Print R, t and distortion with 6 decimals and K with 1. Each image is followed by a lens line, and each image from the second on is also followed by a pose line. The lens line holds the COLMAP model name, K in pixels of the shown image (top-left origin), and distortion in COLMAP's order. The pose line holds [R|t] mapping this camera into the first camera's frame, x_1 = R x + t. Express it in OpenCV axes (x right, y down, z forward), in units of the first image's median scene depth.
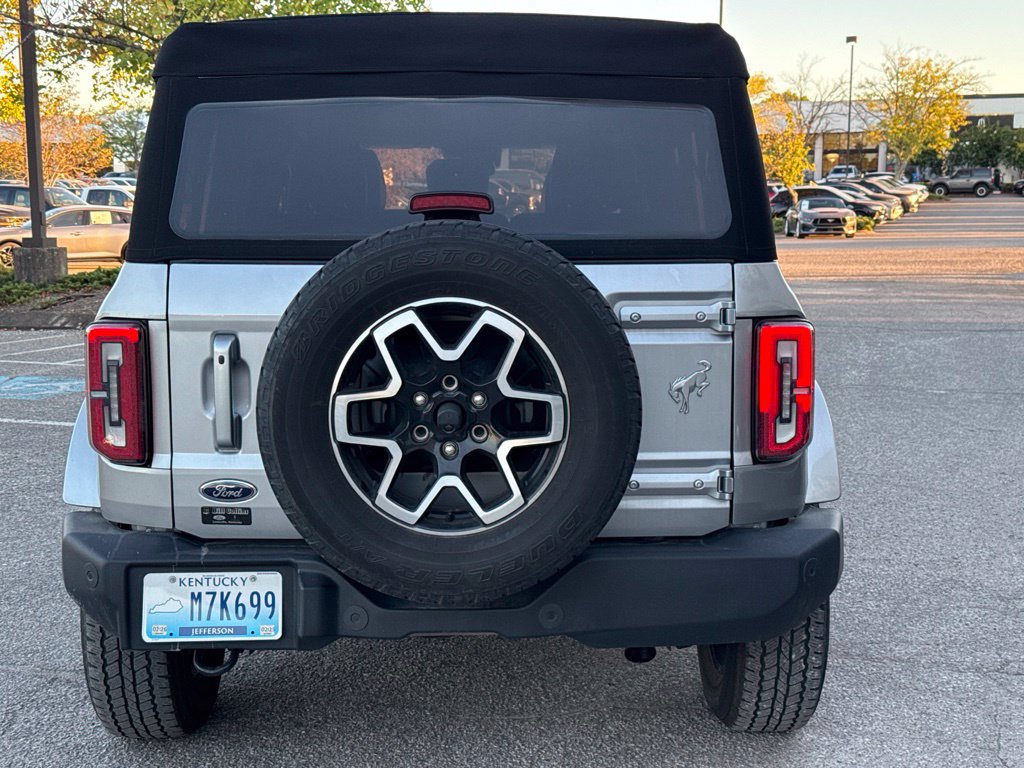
lens RADIAL K [[1441.9, 0, 512.0], [0, 1441.9, 384.0], [0, 0, 1]] dist [0.160077, -0.191627]
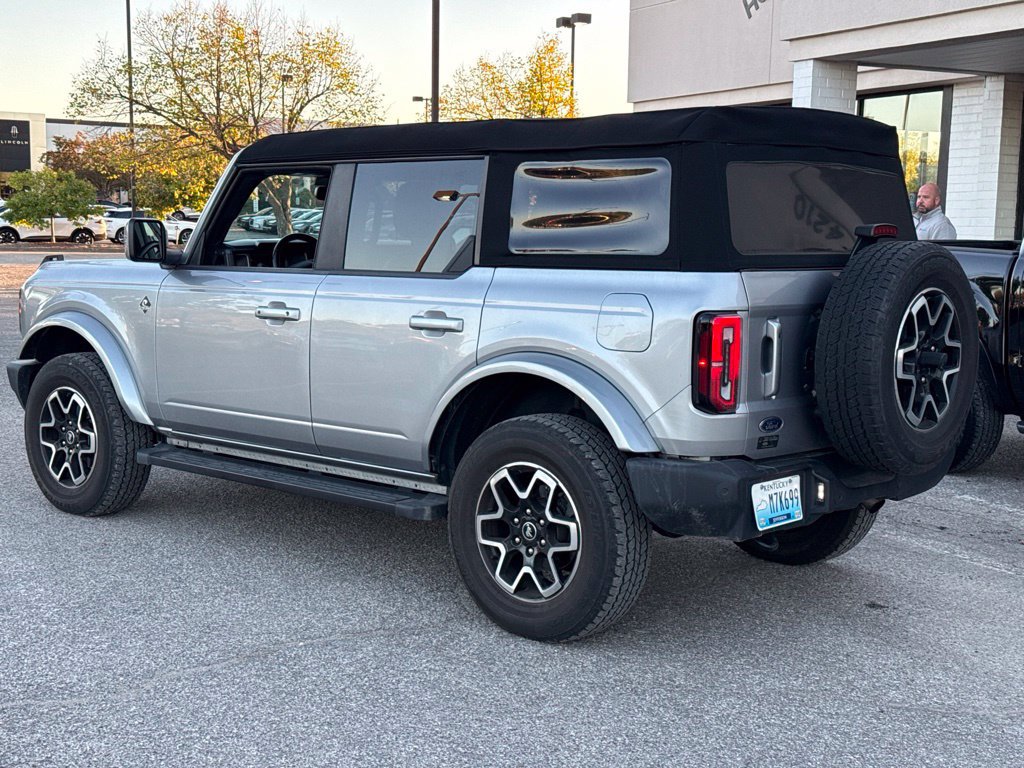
lens RADIAL K [[1441.9, 0, 512.0], [0, 1441.9, 384.0], [0, 0, 1]] dist [0.160077, -0.191627]
pose [[0.679970, -0.067278, 0.730147, -1.458245], [0.075695, 0.996902, 0.021364, -0.019248], [-0.729323, 0.040742, 0.682956, 0.184571]]
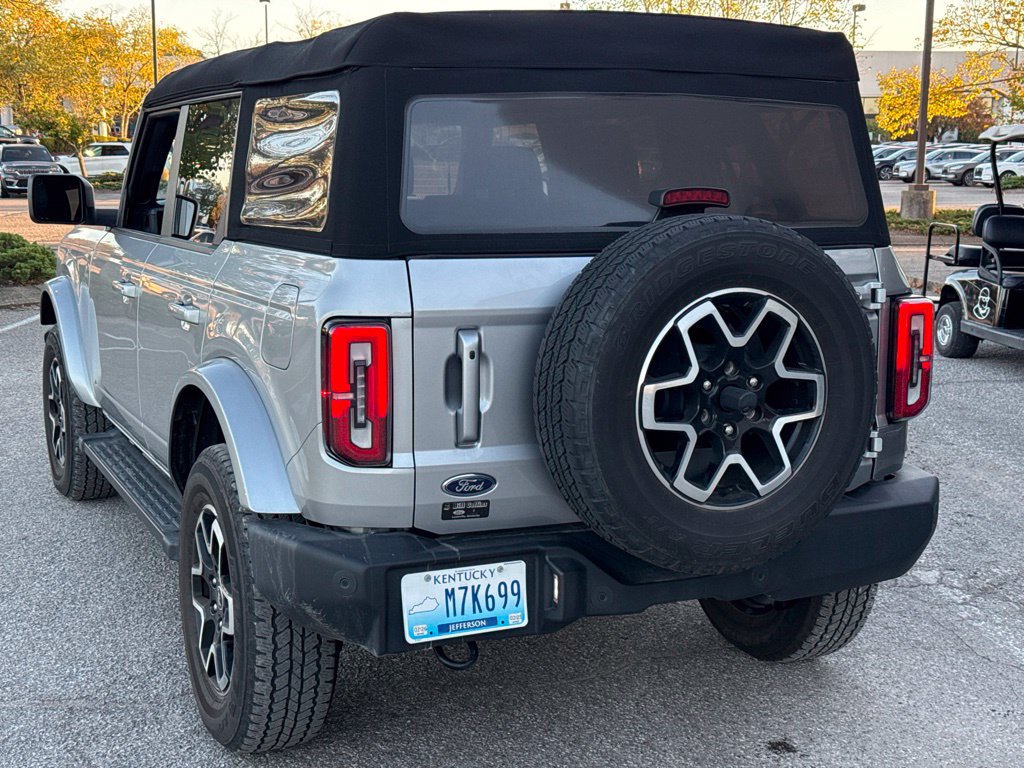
lens RADIAL K [[1441.9, 0, 512.0], [0, 1441.9, 384.0], [0, 0, 1]] dist [0.160077, -0.191627]
pose [[0.913612, -0.053926, 0.402996, -0.570291], [0.041936, 0.998377, 0.038524, -0.033493], [-0.404419, -0.018296, 0.914391, 0.077920]]
